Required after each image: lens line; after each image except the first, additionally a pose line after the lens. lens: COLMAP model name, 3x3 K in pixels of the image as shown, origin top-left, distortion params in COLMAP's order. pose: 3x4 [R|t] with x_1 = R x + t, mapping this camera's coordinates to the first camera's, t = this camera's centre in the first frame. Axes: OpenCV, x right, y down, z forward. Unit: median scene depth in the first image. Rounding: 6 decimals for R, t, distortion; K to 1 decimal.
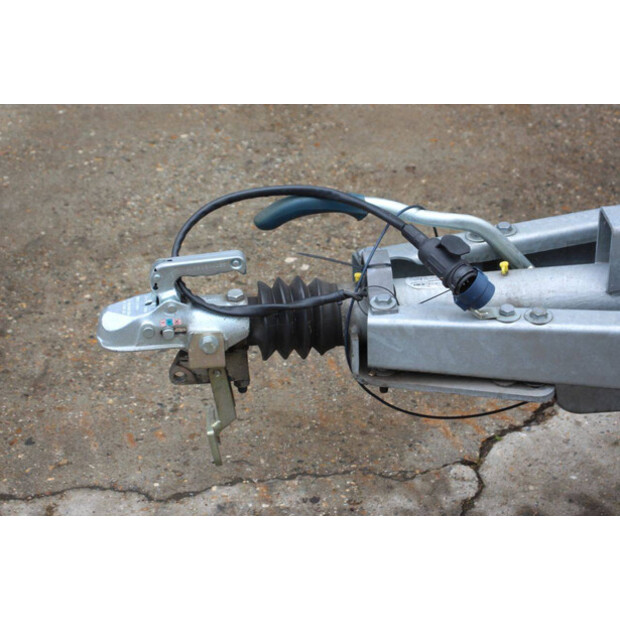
lens RADIAL K [[1455.9, 0, 314.0], [0, 1455.9, 313.6], [0, 0, 1]] dist [0.426807, 0.000000]
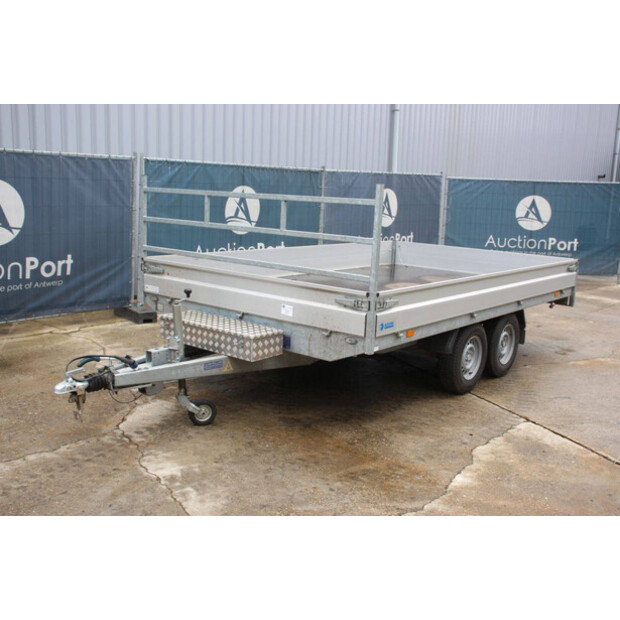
lens RADIAL K [[682.1, 0, 317.5], [0, 682.1, 311.9], [0, 0, 1]] dist [-0.023907, 0.000000]
pose [[0.695610, -0.094145, 0.712225, -0.837440], [0.346707, 0.912282, -0.218029, 0.416497], [-0.629223, 0.398596, 0.667233, -0.766234]]
